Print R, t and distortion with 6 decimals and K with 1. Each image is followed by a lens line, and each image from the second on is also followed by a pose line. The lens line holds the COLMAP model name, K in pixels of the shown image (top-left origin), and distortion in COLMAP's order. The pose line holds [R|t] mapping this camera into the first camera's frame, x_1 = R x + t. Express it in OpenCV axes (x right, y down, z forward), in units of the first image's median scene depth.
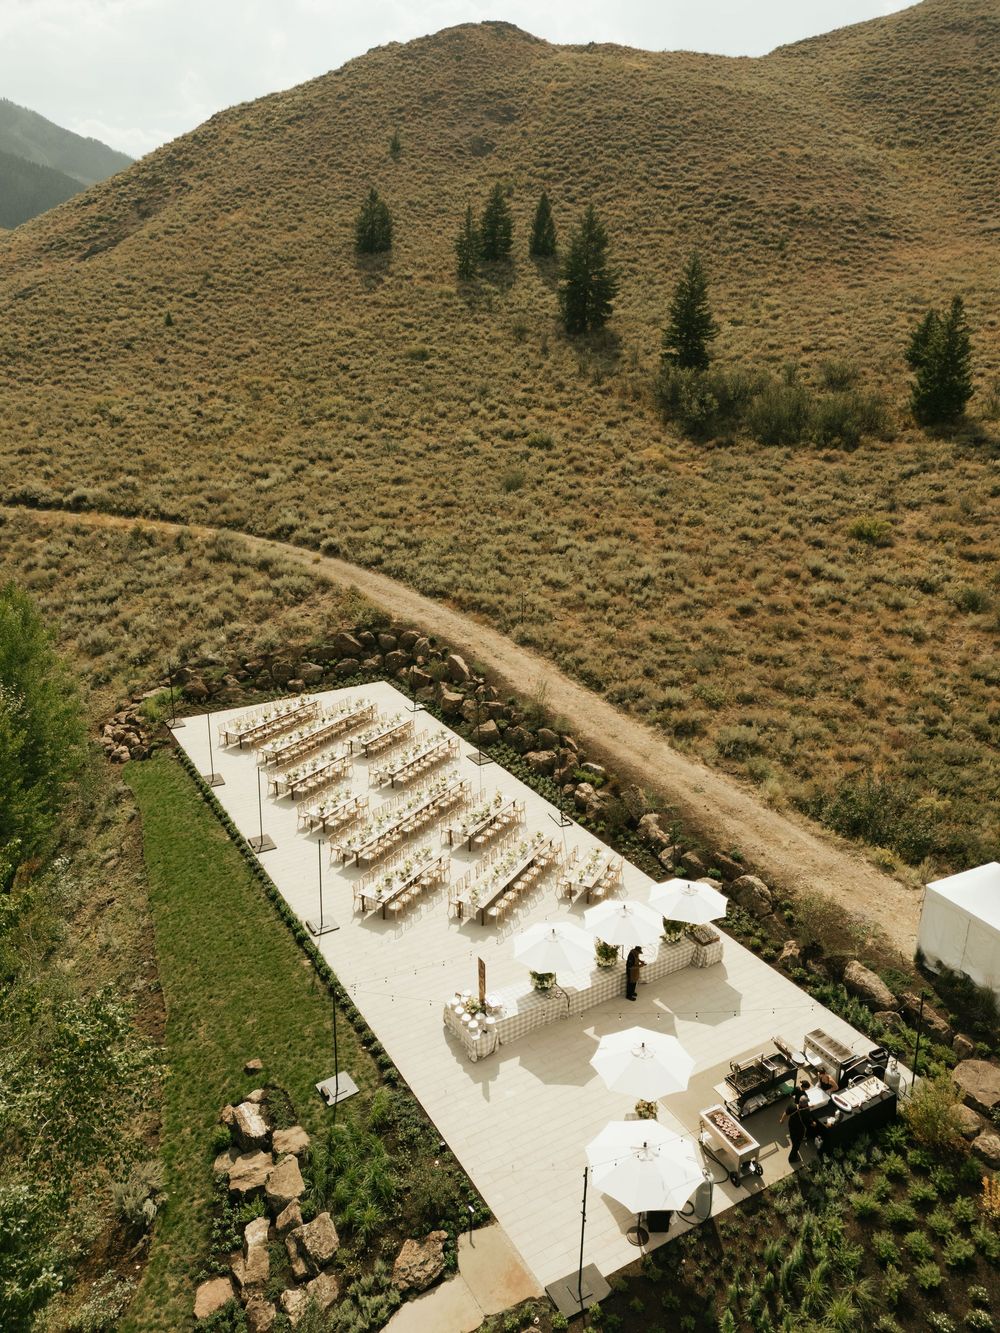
lens RADIAL K [[958.5, 0, 500.9], [0, 958.5, 660.8], [0, 0, 1]] dist [0.035541, -0.013003]
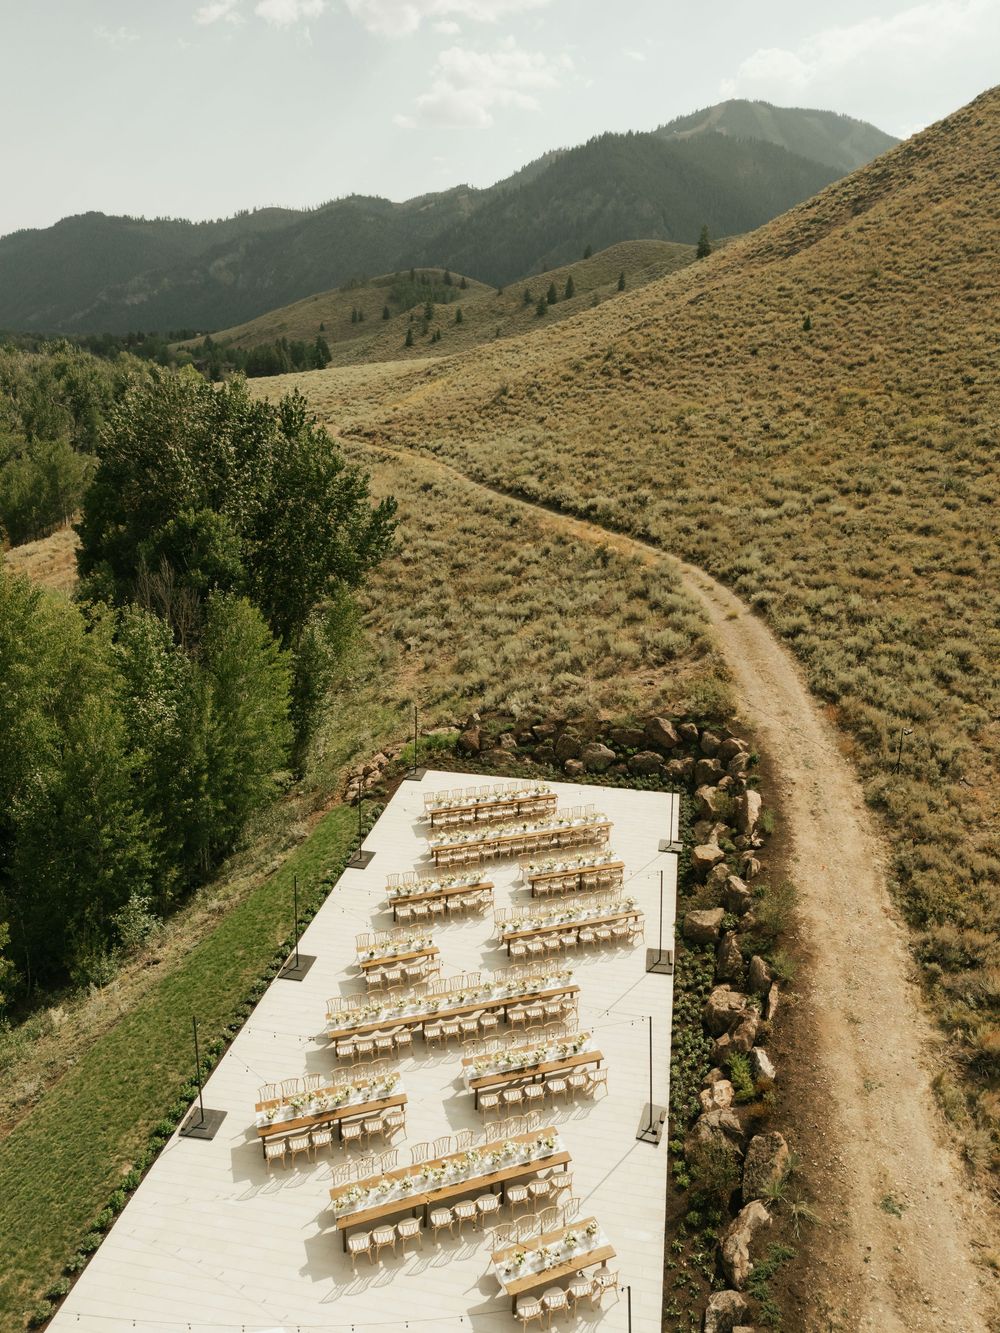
lens RADIAL K [[943.6, 0, 501.0], [0, 943.6, 671.7], [0, 0, 1]] dist [0.038835, -0.022280]
pose [[0.751233, 0.229912, -0.618700, 0.226683], [-0.222733, 0.970691, 0.090269, -0.115392], [0.621320, 0.069992, 0.780424, 0.324109]]
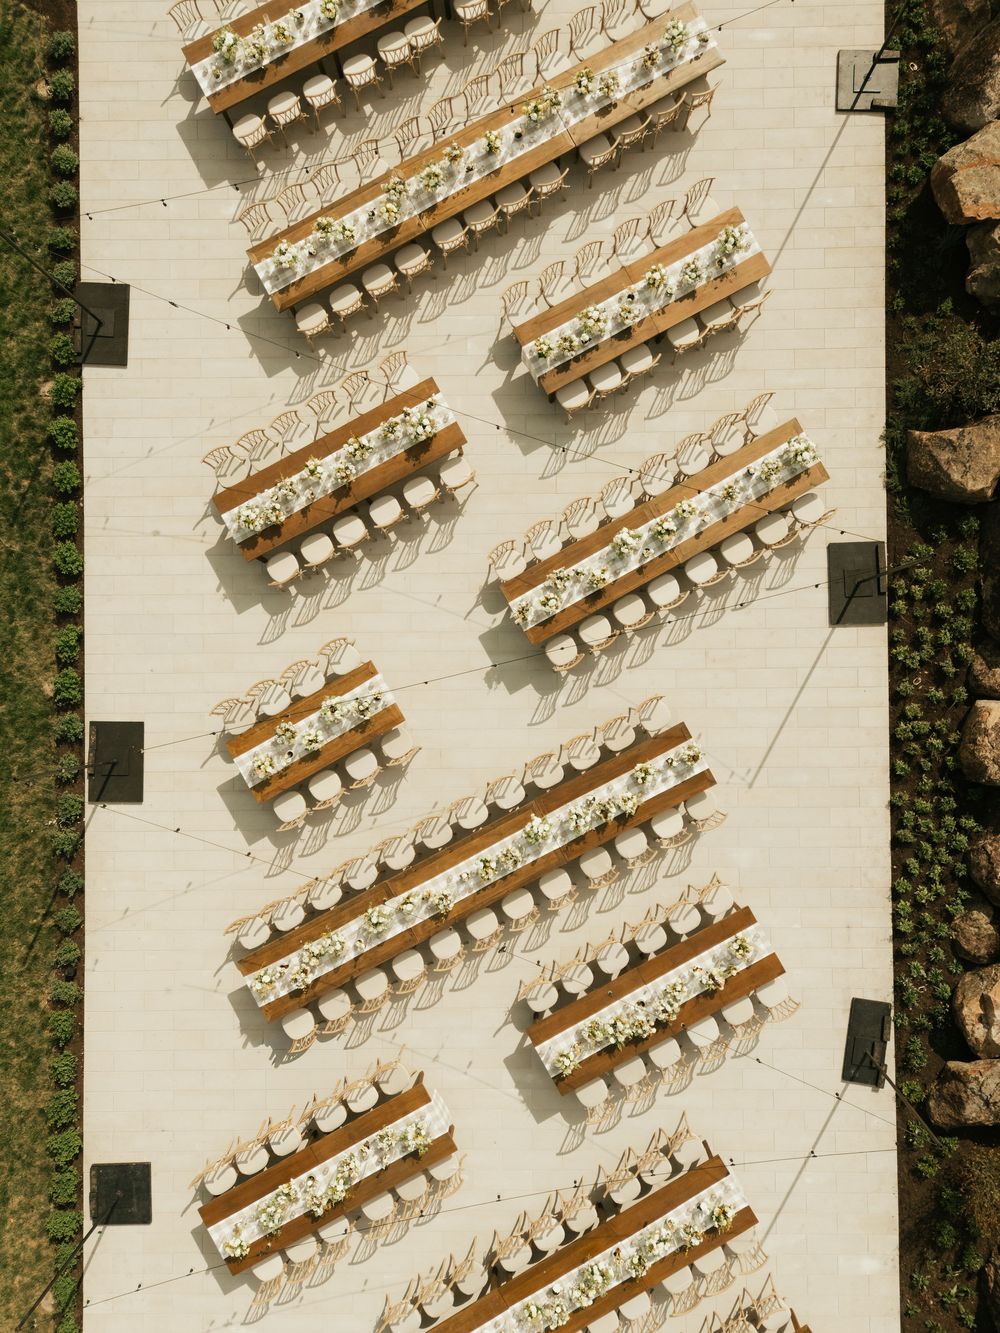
lens RADIAL K [[943.6, 0, 530.2], [0, 943.6, 667.3], [0, 0, 1]] dist [0.038835, -0.022280]
pose [[0.866257, 0.499243, -0.018880, -0.083734], [-0.144491, 0.286529, 0.947113, -0.149061], [0.478249, -0.817715, 0.320344, 0.699492]]
